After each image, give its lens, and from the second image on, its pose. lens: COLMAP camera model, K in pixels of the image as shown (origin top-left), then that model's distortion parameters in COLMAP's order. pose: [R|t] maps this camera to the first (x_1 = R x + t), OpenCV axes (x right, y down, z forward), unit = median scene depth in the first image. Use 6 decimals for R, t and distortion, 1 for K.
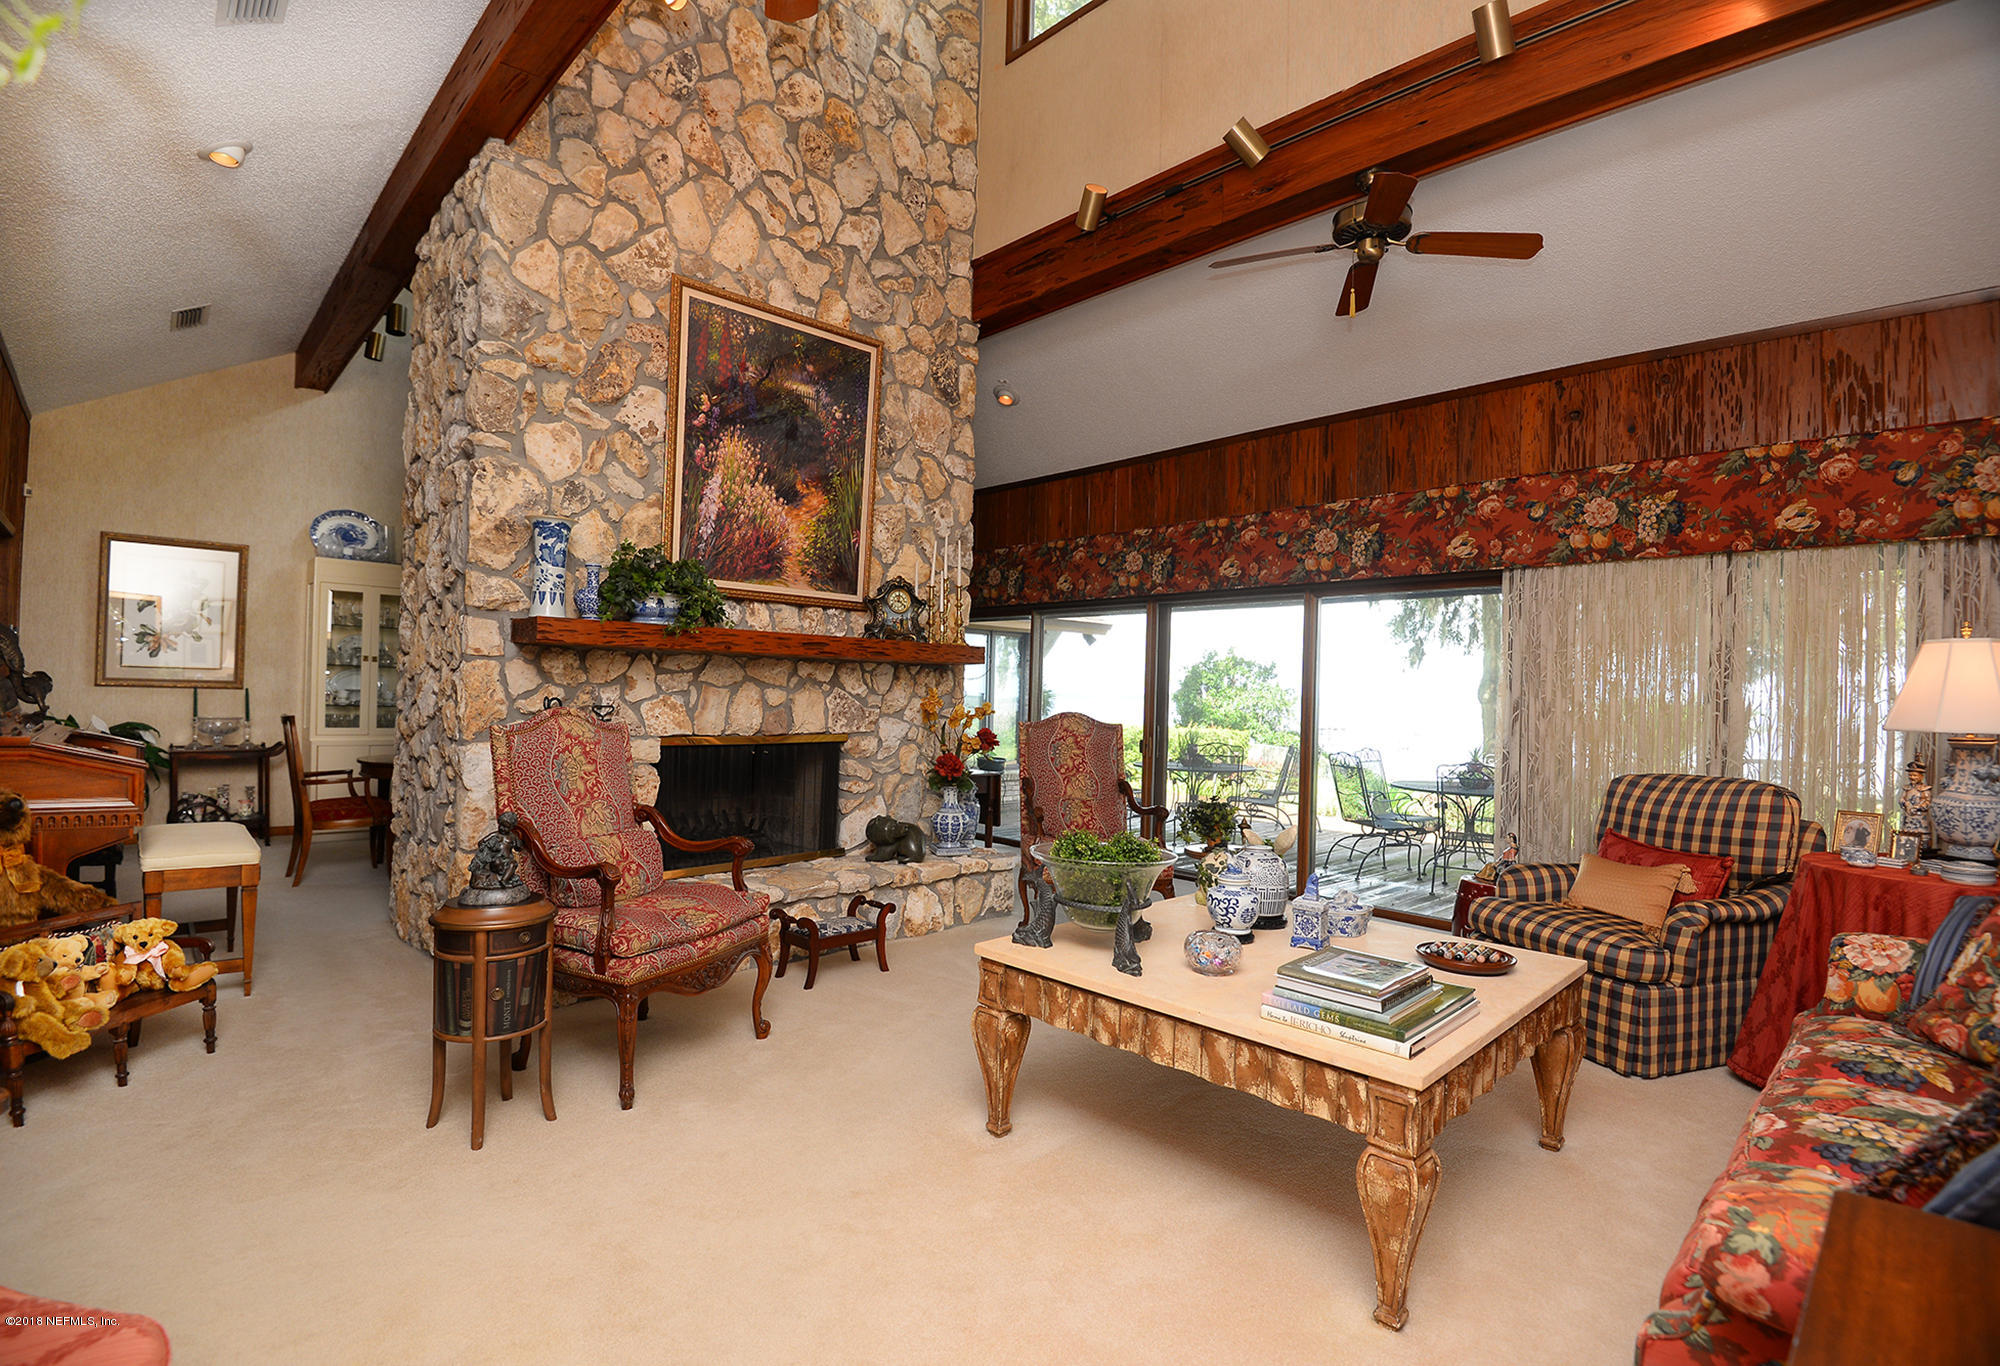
lens RADIAL K [[916.3, 0, 1000.0], [0, 916.3, 683.0], [0, 0, 1]] dist [0.001099, -0.036293]
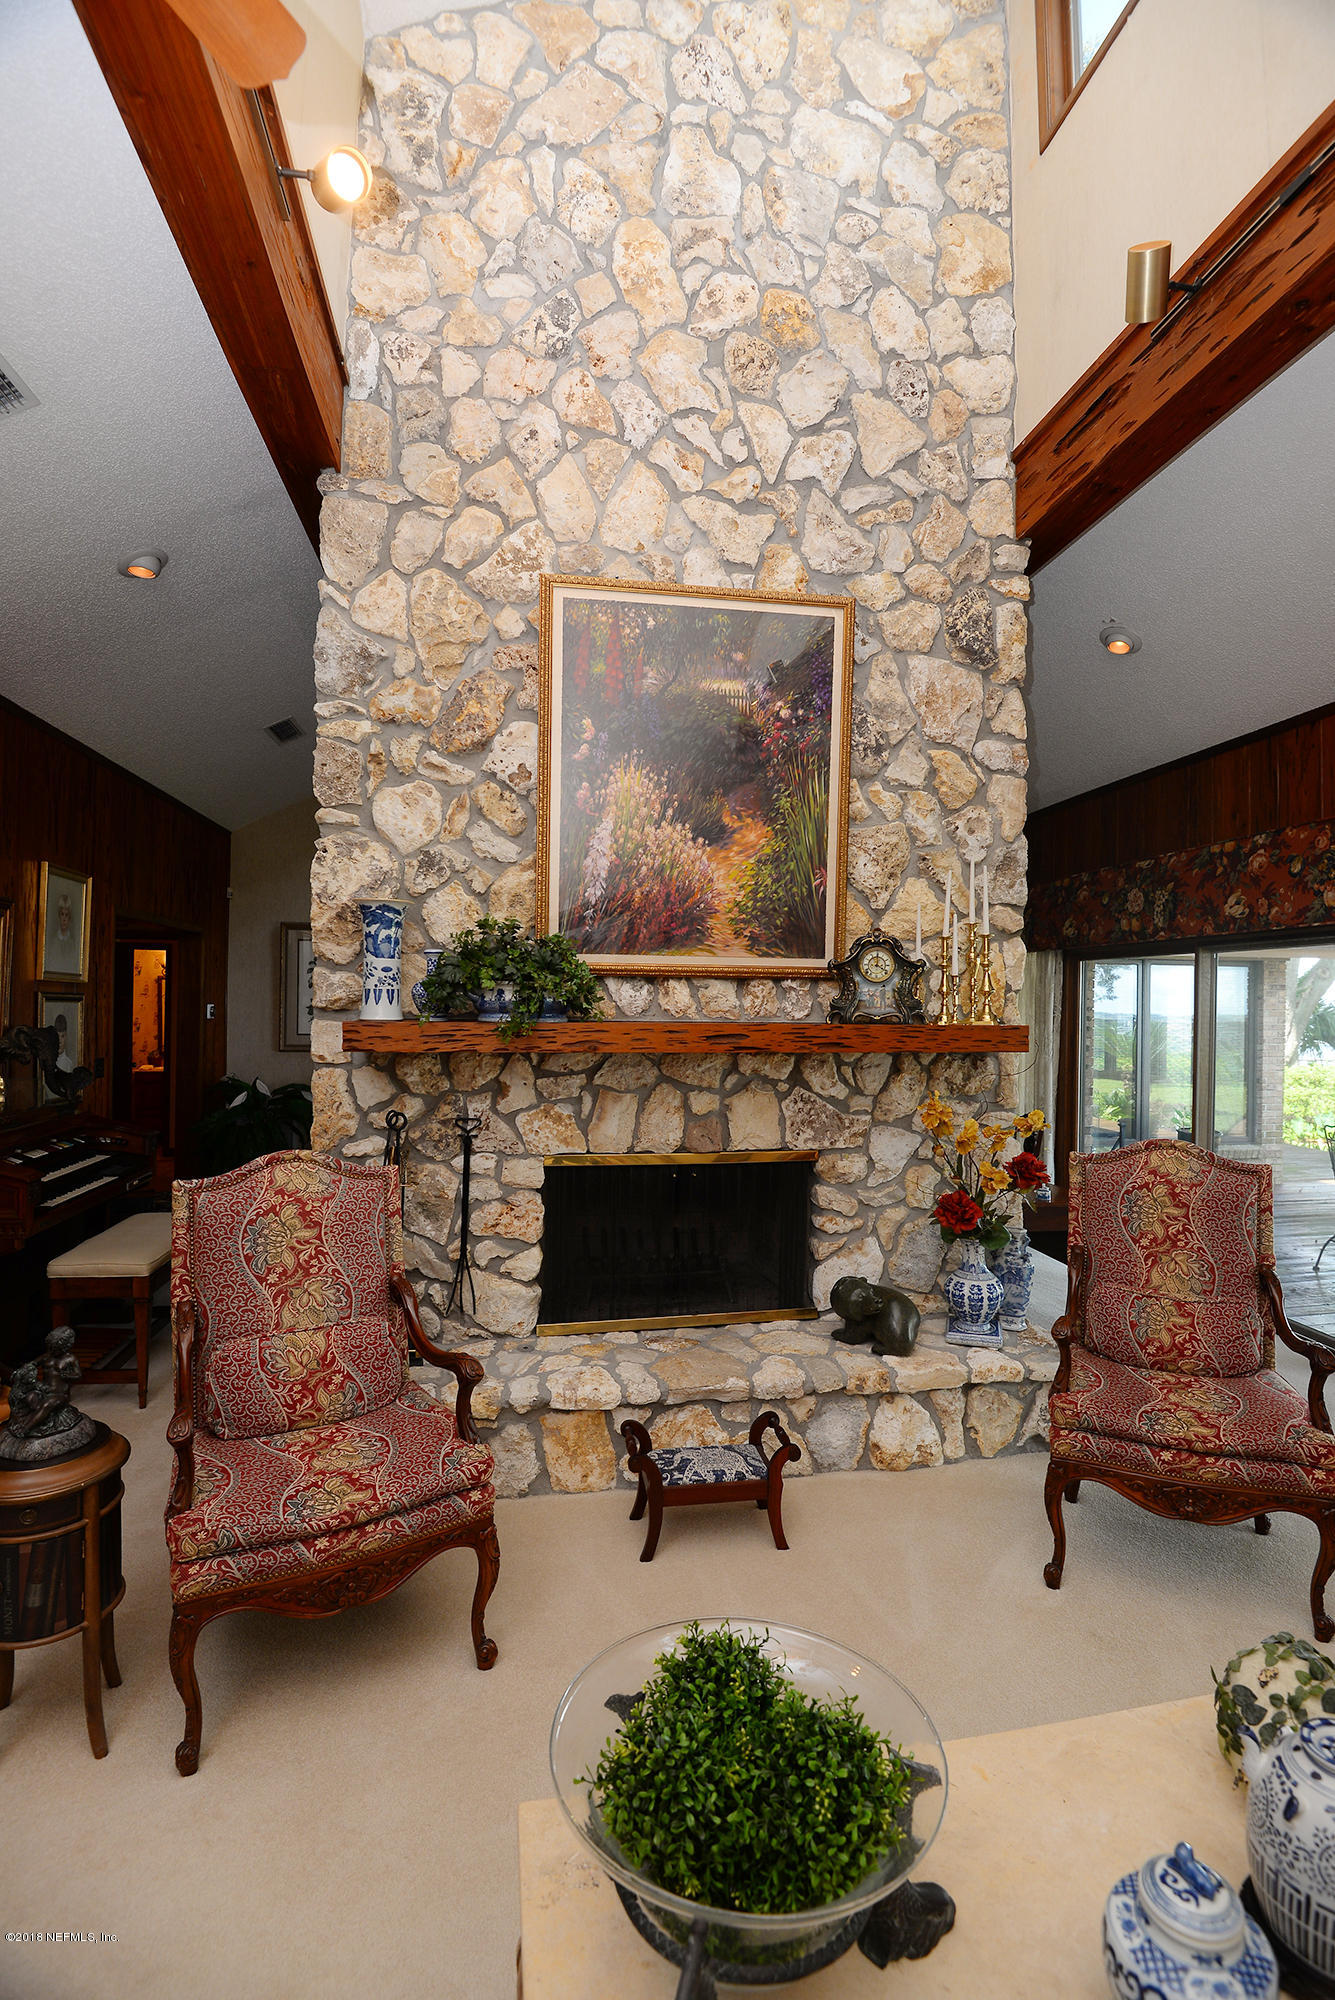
lens RADIAL K [[930.0, 0, 667.5], [0, 930.0, 1000.0], [0, 0, 1]] dist [-0.003063, -0.035967]
pose [[0.828918, -0.018826, -0.559054, 0.158993], [0.012877, 0.999811, -0.014576, -0.058624], [0.559223, 0.004883, 0.829003, 0.355712]]
